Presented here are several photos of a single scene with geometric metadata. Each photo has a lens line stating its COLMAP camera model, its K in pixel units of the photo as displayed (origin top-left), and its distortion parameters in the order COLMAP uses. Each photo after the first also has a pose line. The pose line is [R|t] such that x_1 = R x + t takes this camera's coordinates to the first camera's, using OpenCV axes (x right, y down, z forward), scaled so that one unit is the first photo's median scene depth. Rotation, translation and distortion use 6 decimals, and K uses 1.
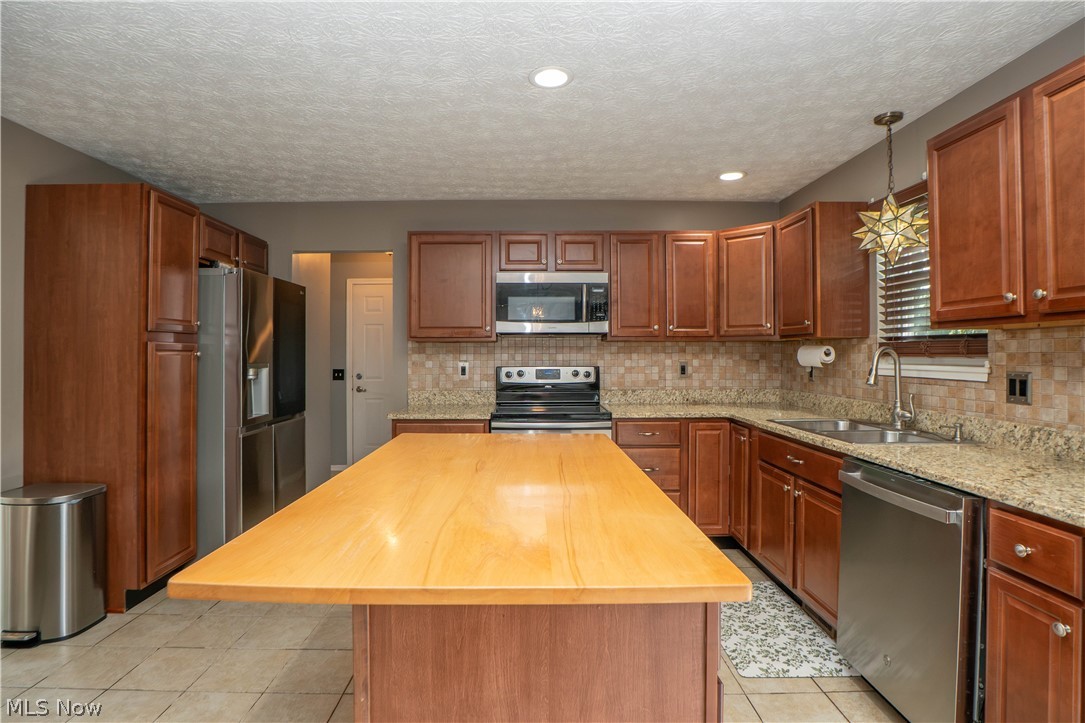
lens RADIAL K [[546.8, 0, 529.2], [0, 546.8, 344.5], [0, 0, 1]] dist [-0.023260, 0.000005]
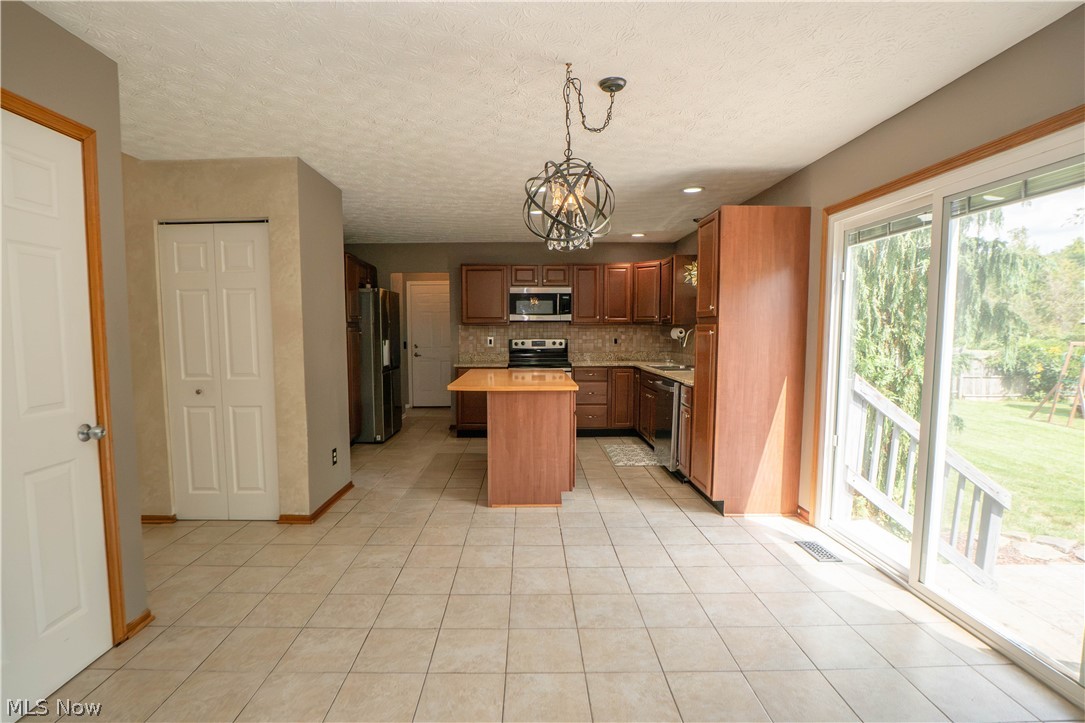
lens RADIAL K [[537.6, 0, 528.4], [0, 537.6, 371.9], [0, 0, 1]] dist [-0.031874, 0.006611]
pose [[0.999997, -0.000525, 0.002439, -0.002921], [0.000290, 0.995436, 0.095434, -0.022036], [-0.002478, -0.095433, 0.995433, -0.787796]]
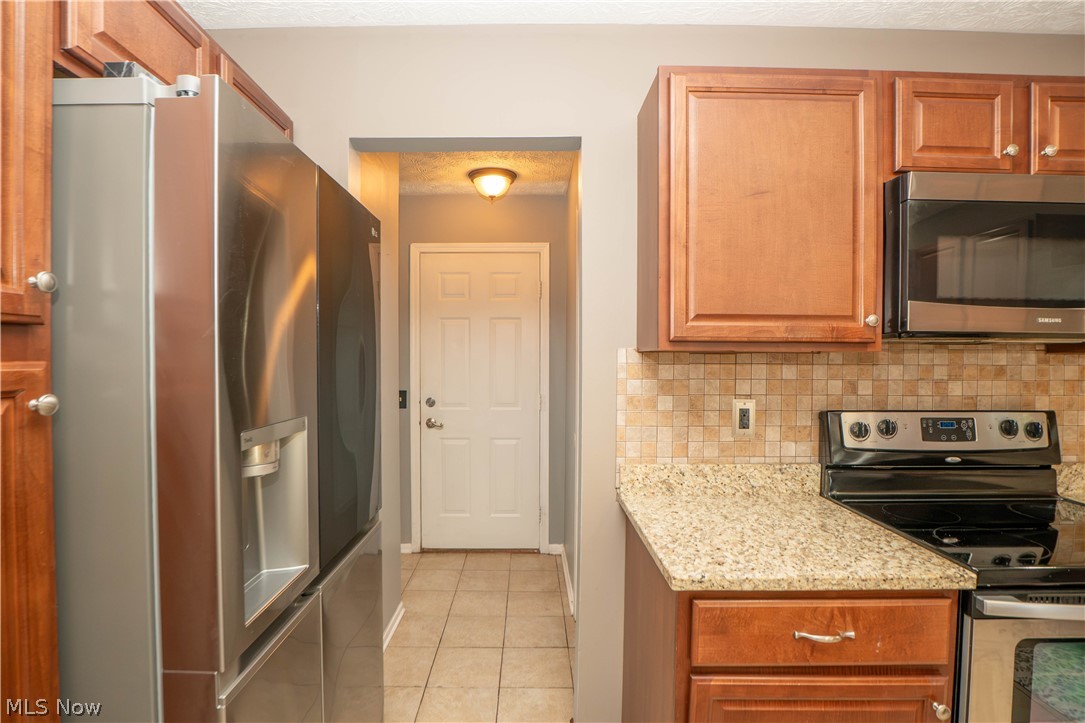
lens RADIAL K [[546.8, 0, 529.2], [0, 546.8, 344.5], [0, 0, 1]] dist [-0.023260, 0.000005]
pose [[0.999942, 0.009942, -0.004055, -0.313191], [-0.009957, 0.999943, -0.003758, -0.008182], [0.004018, 0.003798, 0.999985, 0.608077]]
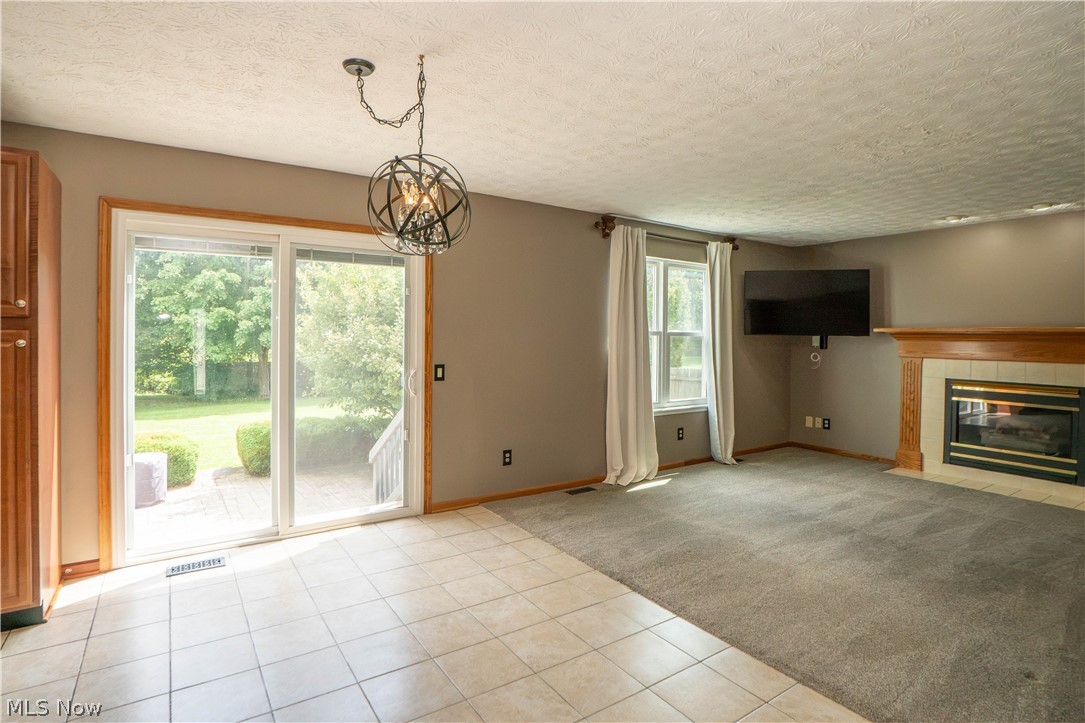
lens RADIAL K [[546.7, 0, 519.9], [0, 546.7, 332.6], [0, 0, 1]] dist [-0.014008, 0.001443]
pose [[-0.532847, -0.005744, 0.846192, -0.500400], [-0.023265, 0.999698, -0.007864, -0.019820], [-0.845892, -0.023877, -0.532820, 0.052353]]
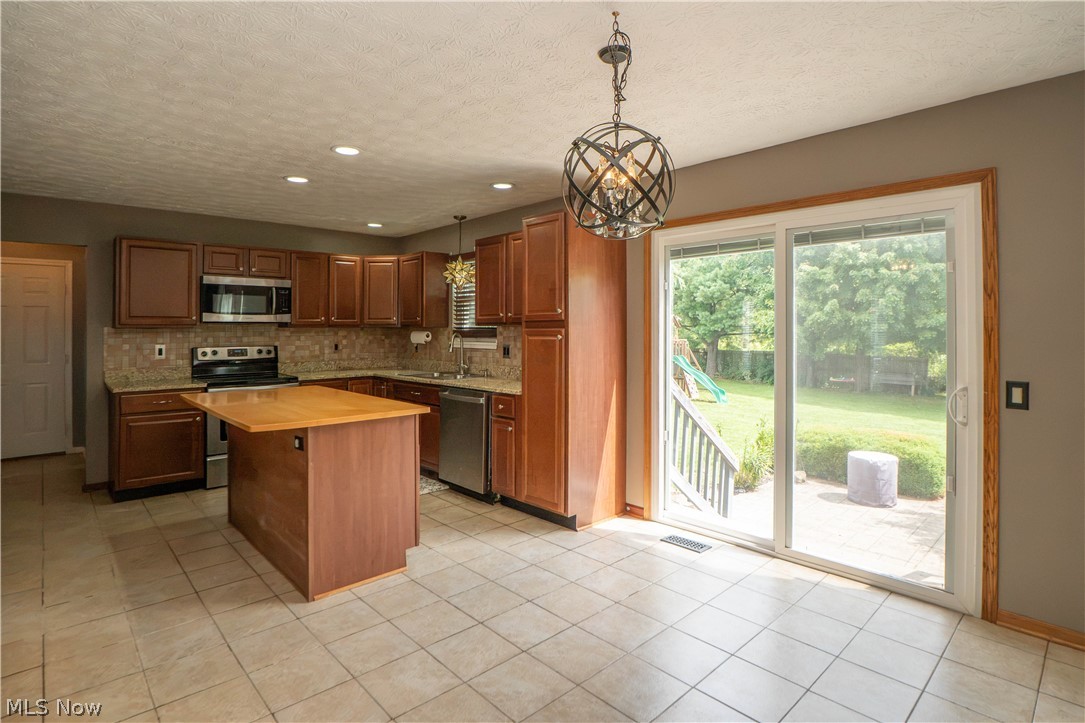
lens RADIAL K [[555.1, 0, 536.1], [0, 555.1, 328.2], [0, 0, 1]] dist [-0.030175, 0.000491]
pose [[0.737899, -0.000492, 0.674911, -0.348377], [-0.009035, 0.999903, 0.010608, -0.026180], [-0.674851, -0.013926, 0.737823, -0.485778]]
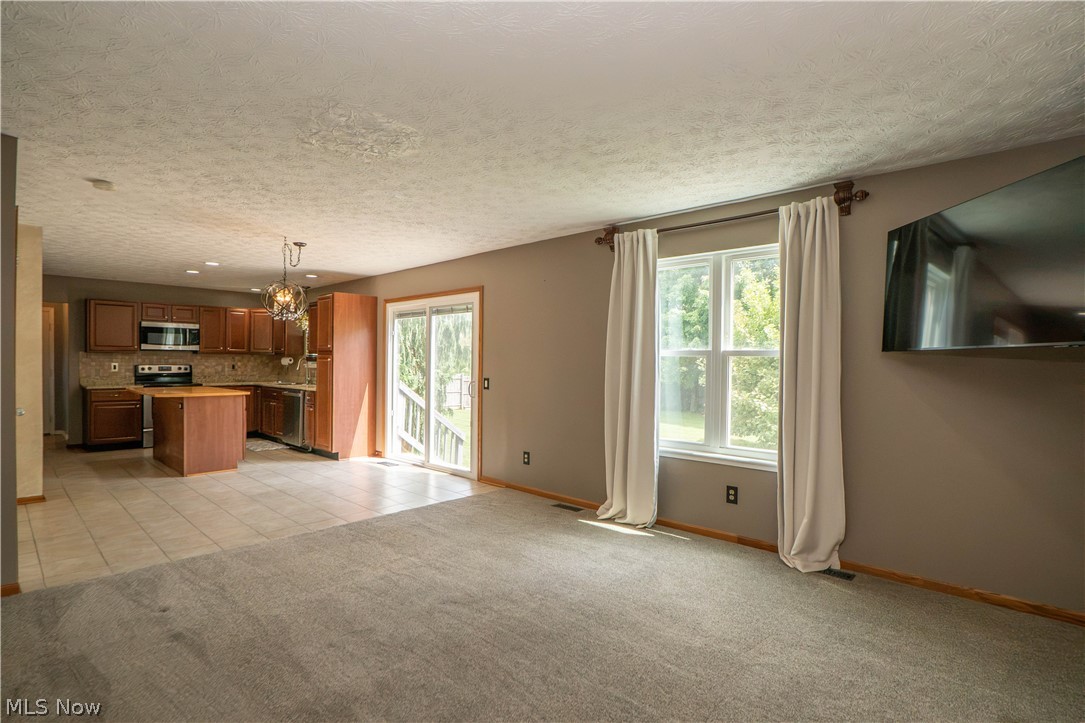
lens RADIAL K [[537.6, 0, 528.4], [0, 537.6, 371.9], [0, 0, 1]] dist [-0.031874, 0.006611]
pose [[0.696858, -0.004993, 0.717191, -0.486183], [-0.021537, 0.999379, 0.027884, -0.022829], [-0.716885, -0.034877, 0.696318, -1.530880]]
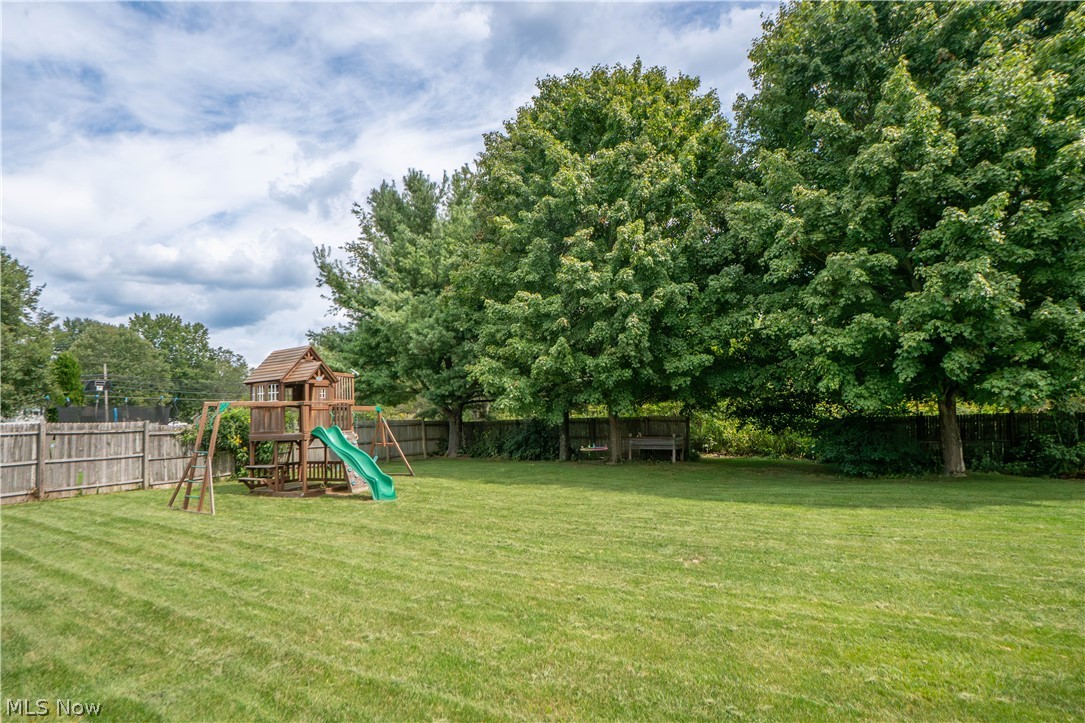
lens RADIAL K [[525.4, 0, 558.8], [0, 525.4, 384.0], [0, 0, 1]] dist [-0.036647, -0.000029]
pose [[0.458821, 0.023408, 0.888220, 2.330408], [0.029523, 0.998699, -0.041569, 0.215874], [-0.888038, 0.045295, 0.457533, -0.102976]]
